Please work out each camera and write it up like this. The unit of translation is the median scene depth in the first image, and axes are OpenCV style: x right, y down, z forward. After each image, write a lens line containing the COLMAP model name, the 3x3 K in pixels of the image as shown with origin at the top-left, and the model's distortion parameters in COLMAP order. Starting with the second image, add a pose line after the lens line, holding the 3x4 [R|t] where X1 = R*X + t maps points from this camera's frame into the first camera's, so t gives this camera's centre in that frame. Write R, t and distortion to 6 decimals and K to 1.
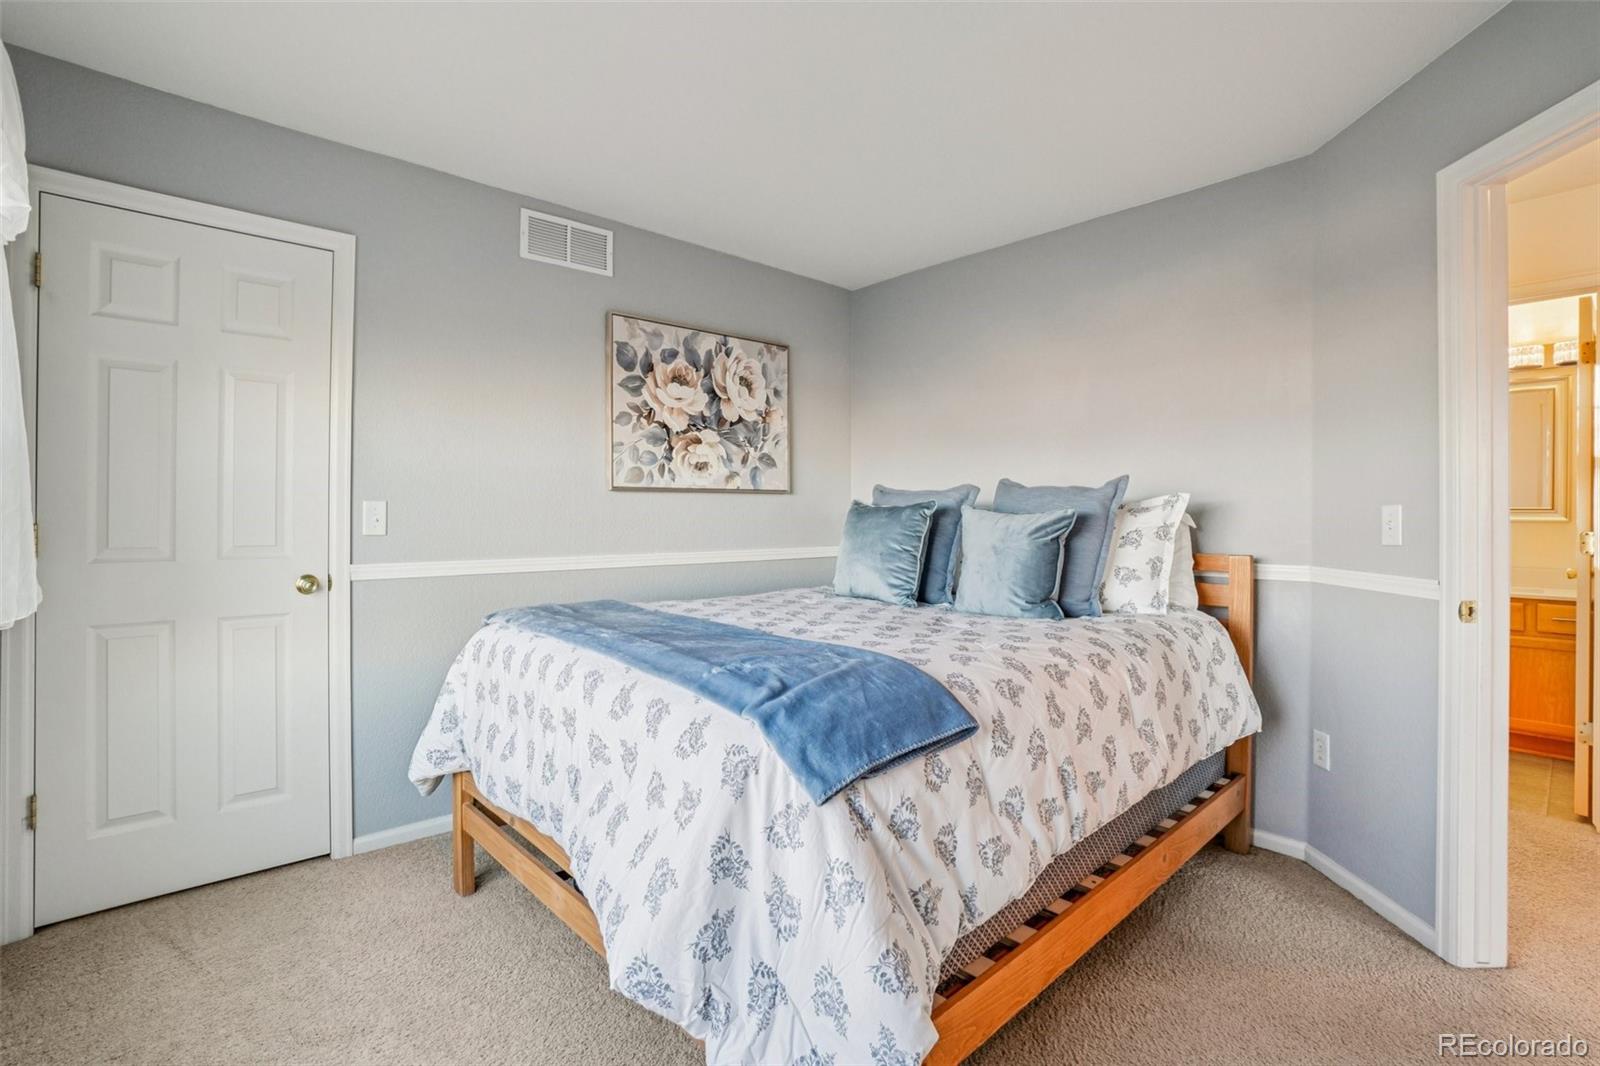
lens RADIAL K [[721.6, 0, 795.1], [0, 721.6, 523.3], [0, 0, 1]] dist [-0.062945, 0.023160]
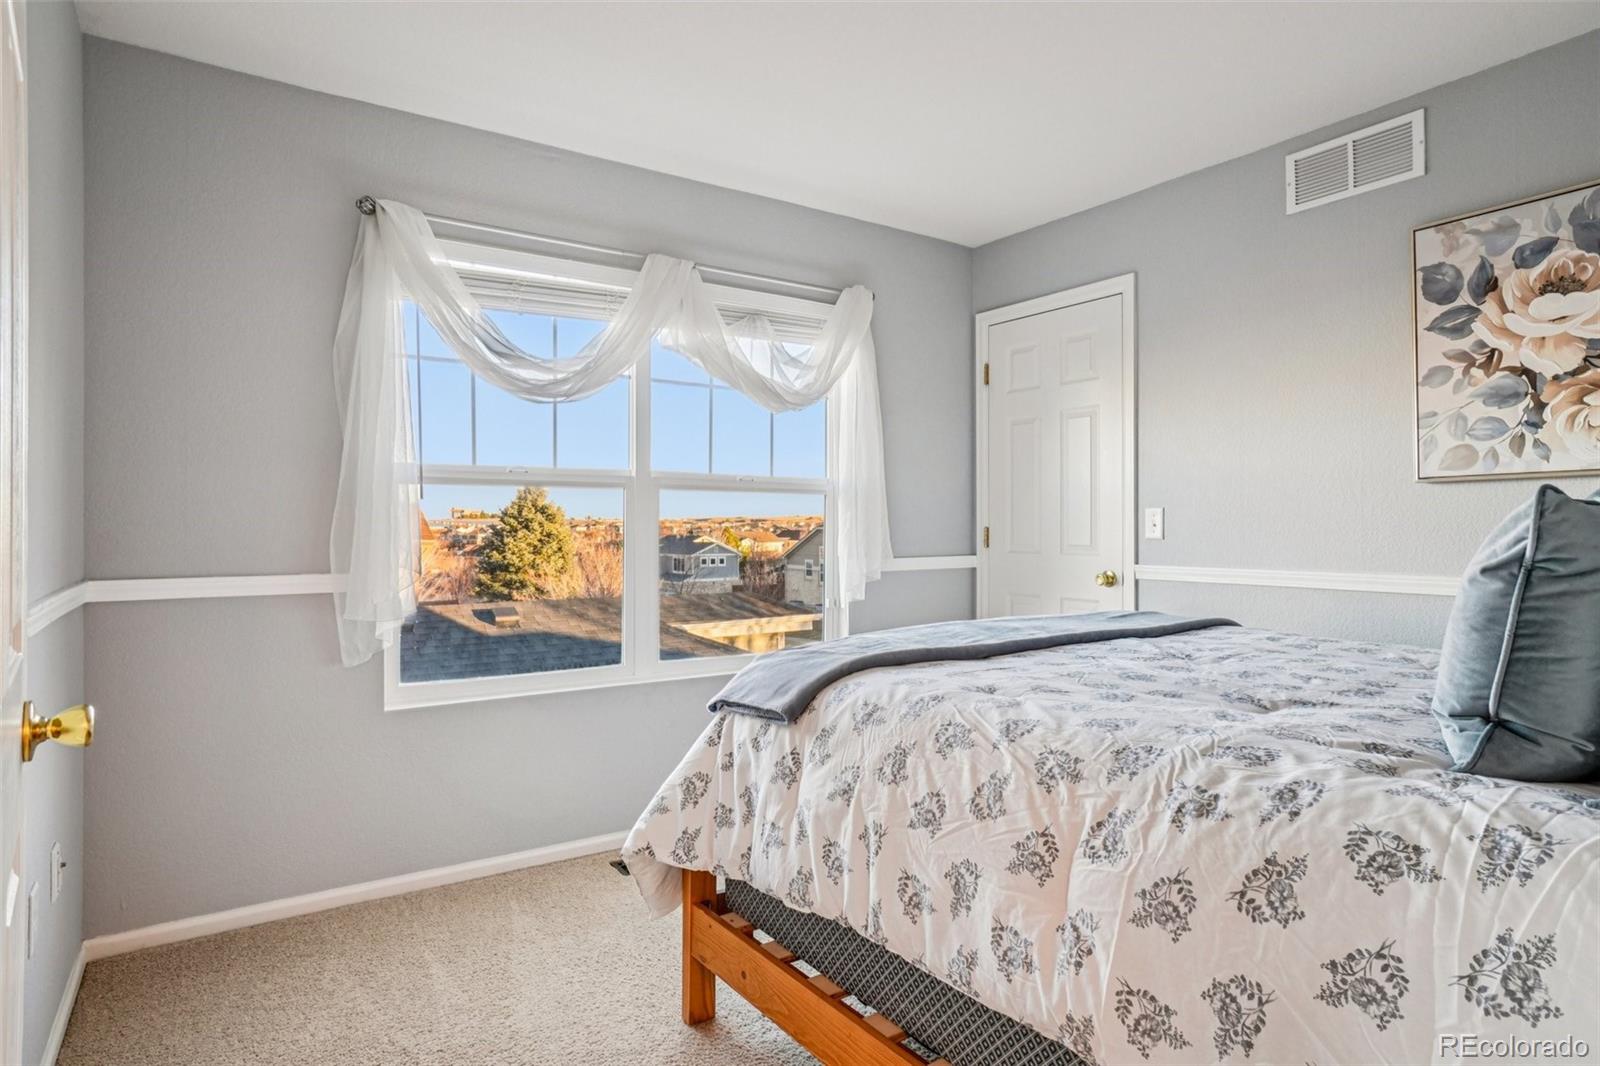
lens RADIAL K [[895.5, 0, 794.2], [0, 895.5, 522.5], [0, 0, 1]] dist [-0.040427, 0.024761]
pose [[-0.134121, -0.005821, -0.990948, 0.652537], [-0.011398, 0.999926, -0.004332, 0.002895], [0.990899, 0.010714, -0.134178, 0.497898]]
